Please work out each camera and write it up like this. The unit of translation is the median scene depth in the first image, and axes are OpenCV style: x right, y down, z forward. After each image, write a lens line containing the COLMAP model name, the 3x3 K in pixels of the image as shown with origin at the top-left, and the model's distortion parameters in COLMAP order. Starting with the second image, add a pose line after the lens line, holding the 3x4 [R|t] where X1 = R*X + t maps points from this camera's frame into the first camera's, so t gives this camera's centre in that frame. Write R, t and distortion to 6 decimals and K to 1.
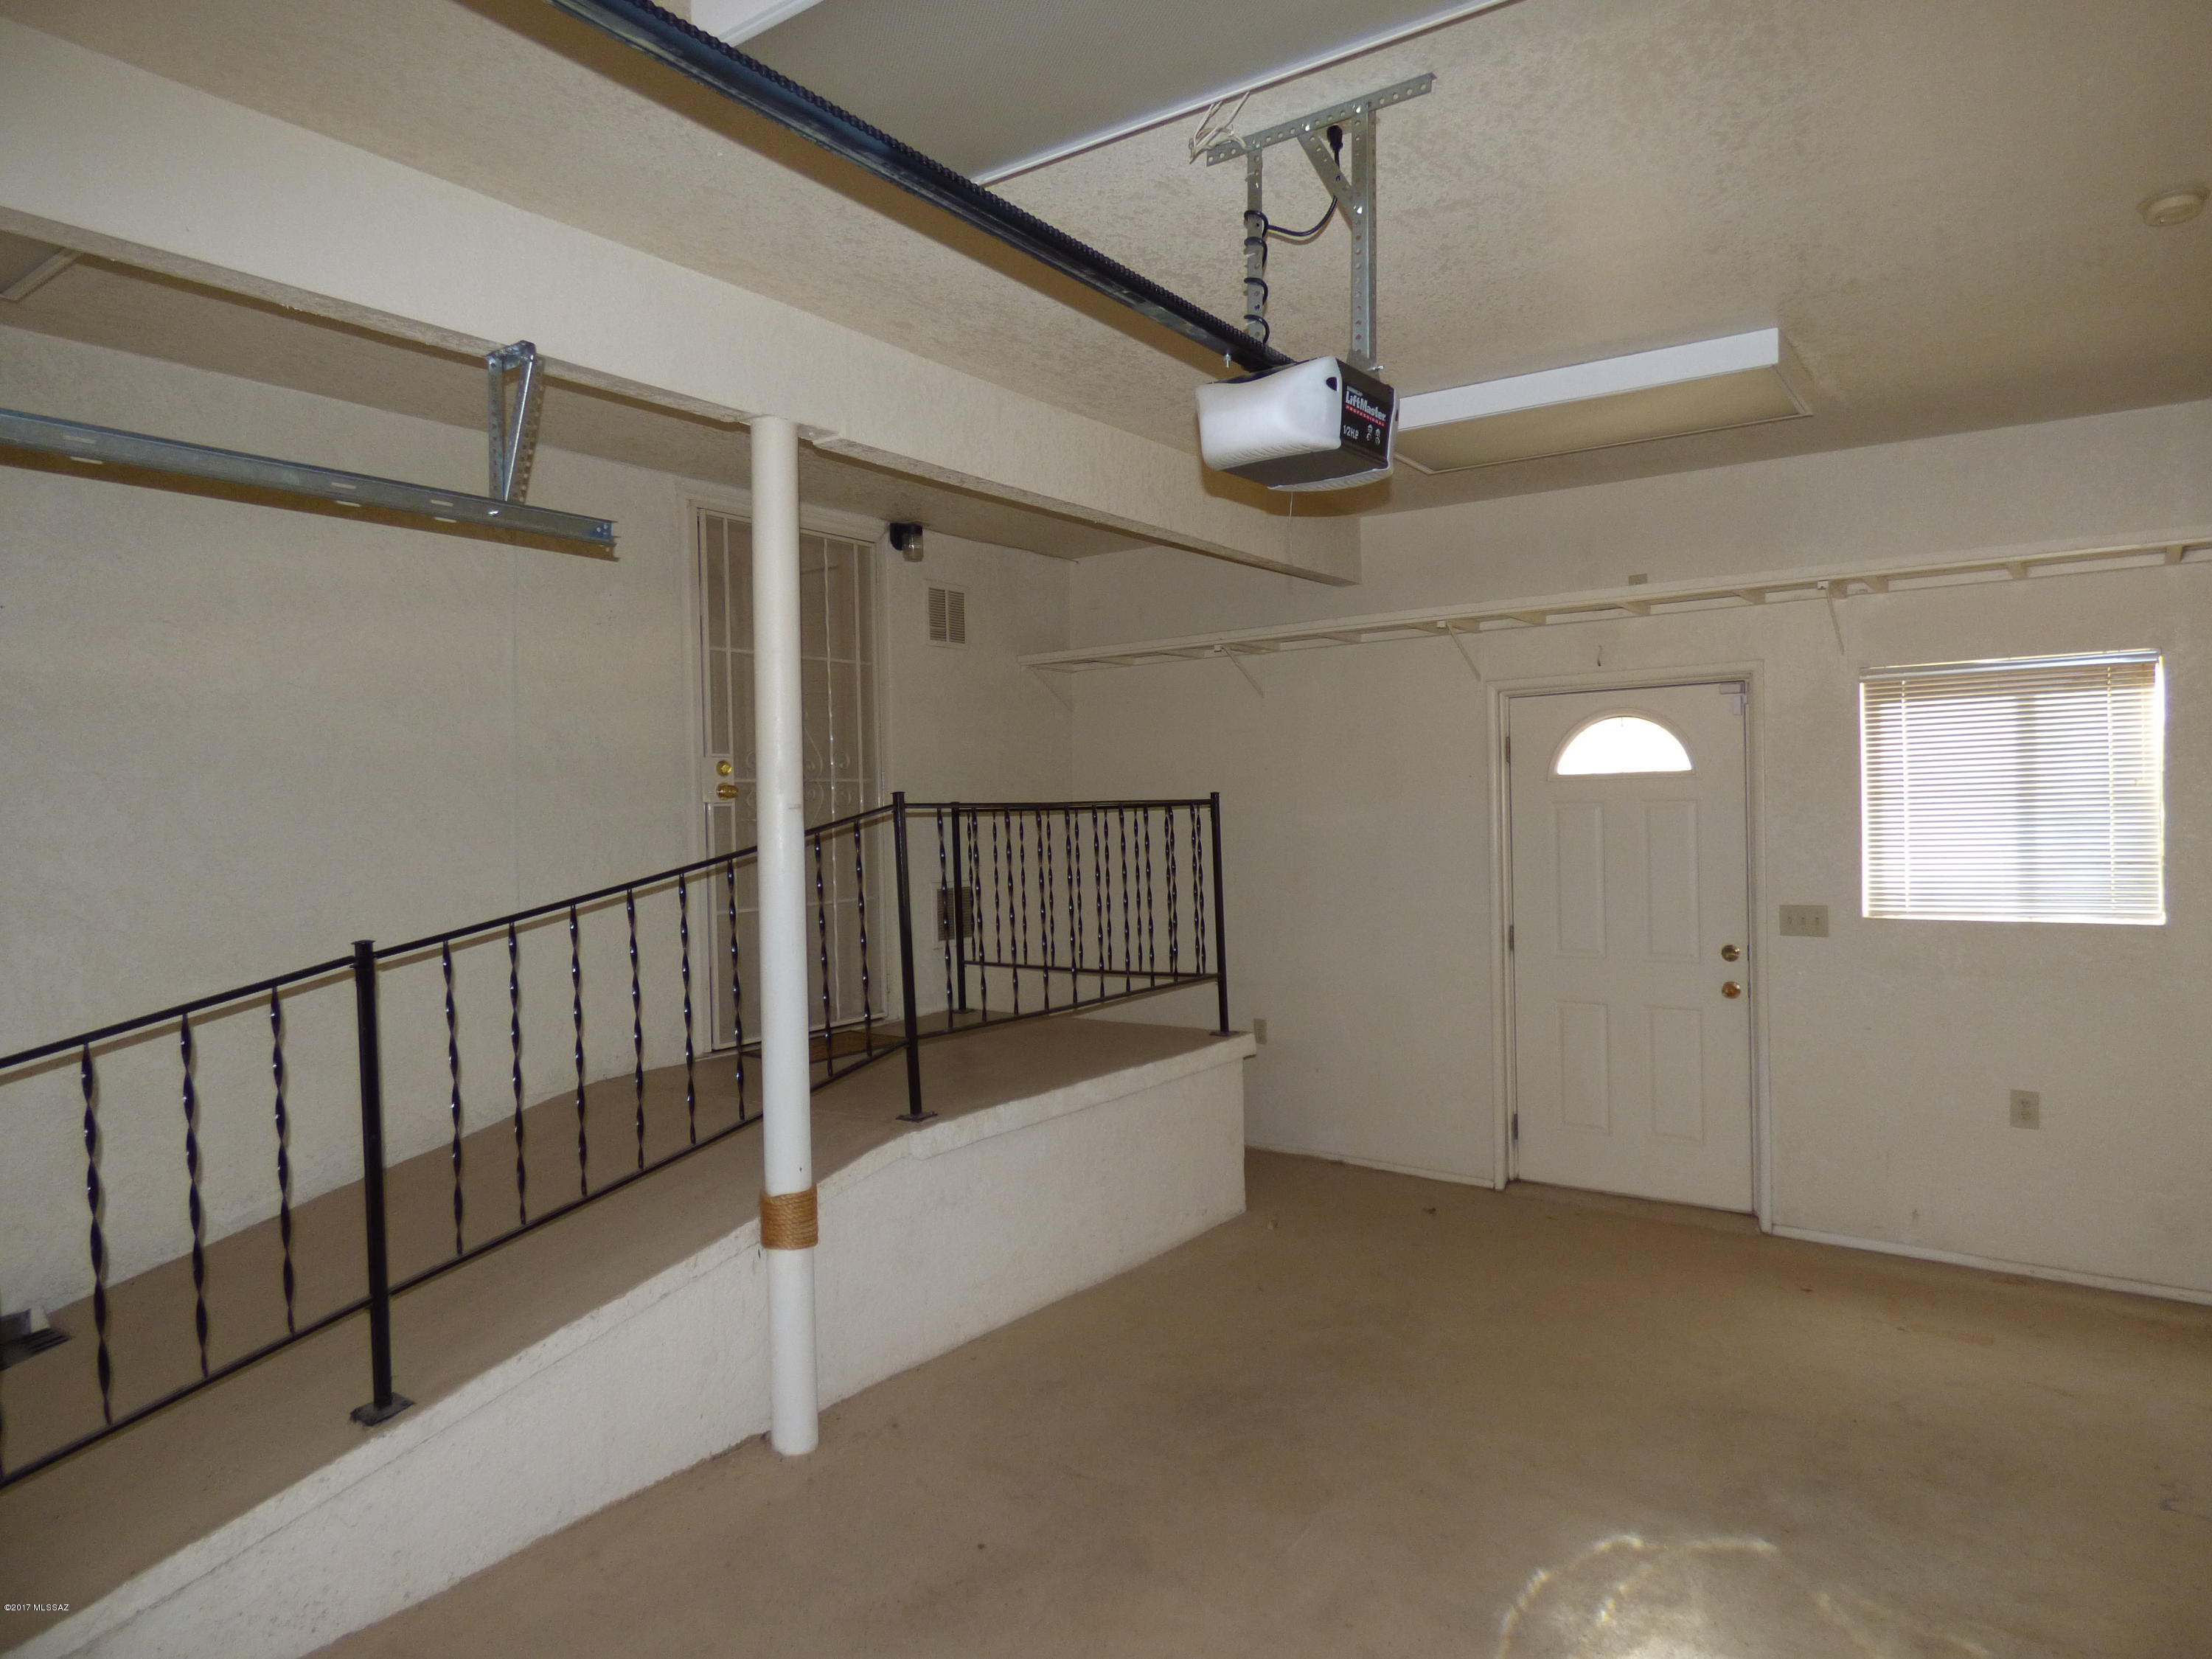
lens RADIAL K [[1339.6, 0, 1106.0], [0, 1339.6, 829.5], [0, 0, 1]] dist [-0.027545, -0.001388]
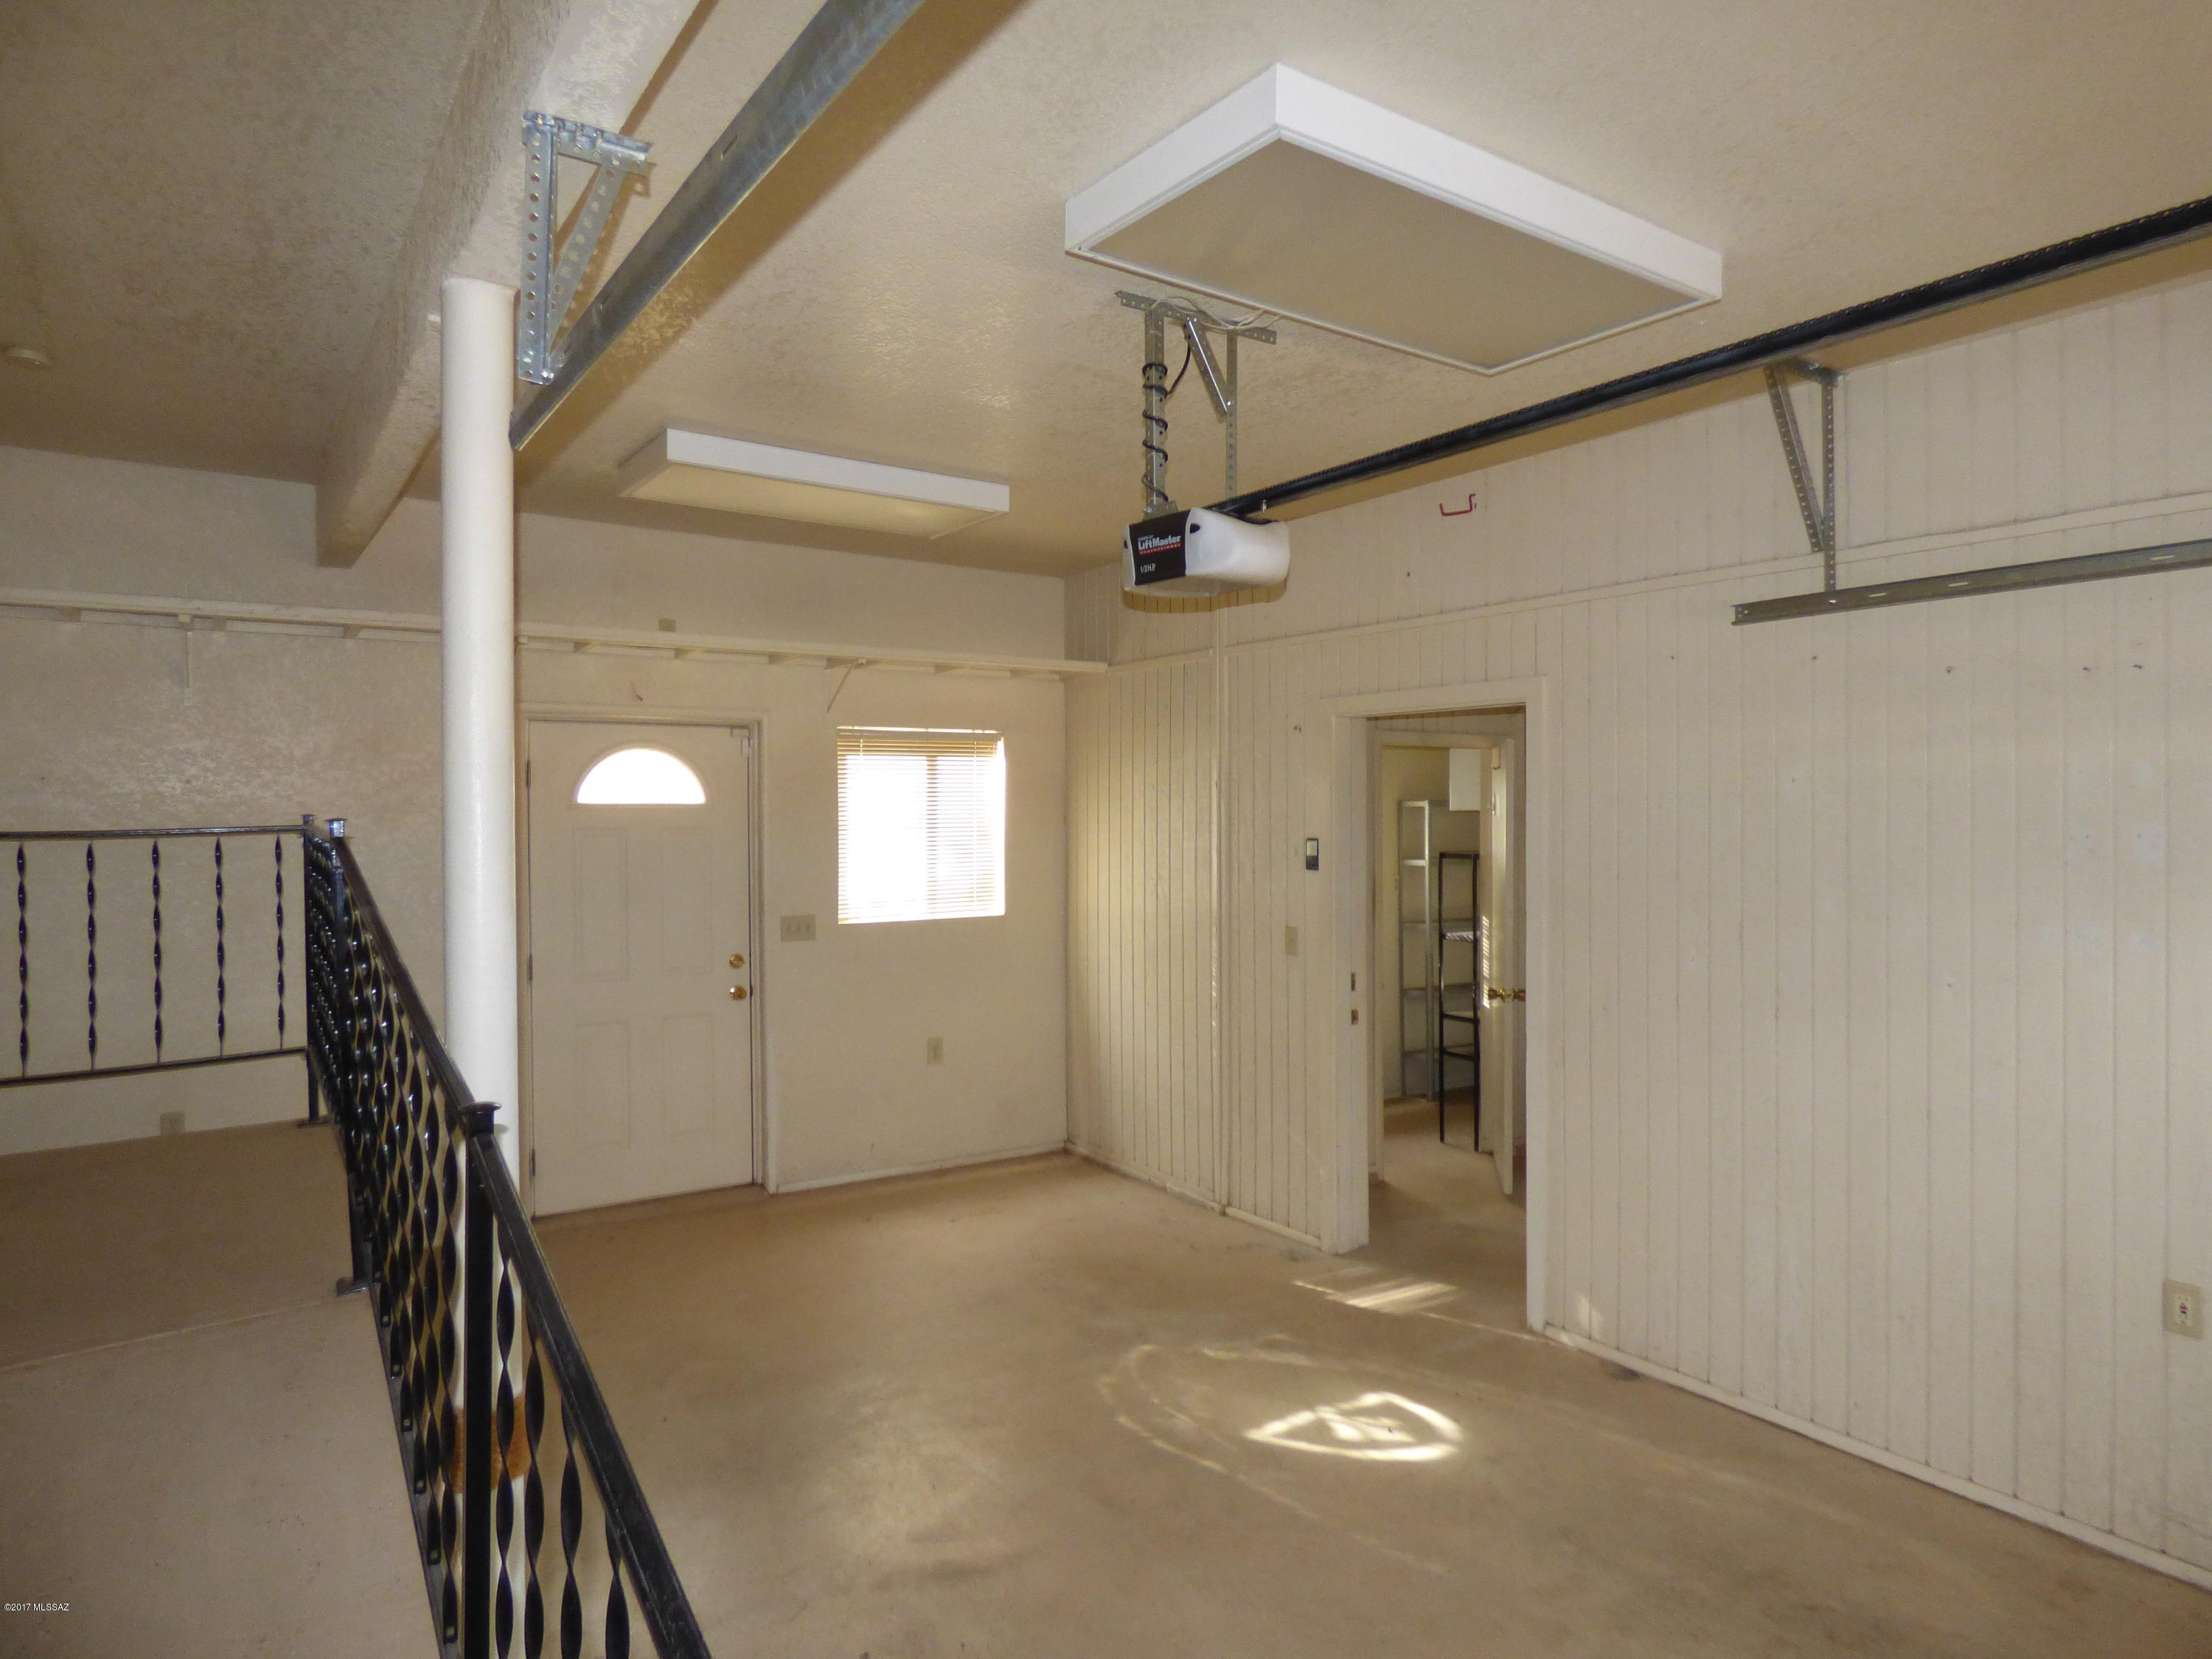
lens RADIAL K [[1339.6, 0, 1106.0], [0, 1339.6, 829.5], [0, 0, 1]] dist [-0.027545, -0.001388]
pose [[0.347931, 0.002015, 0.937518, -0.552366], [0.008536, 0.999949, -0.005317, -0.013970], [-0.937481, 0.009853, 0.347896, 0.320470]]
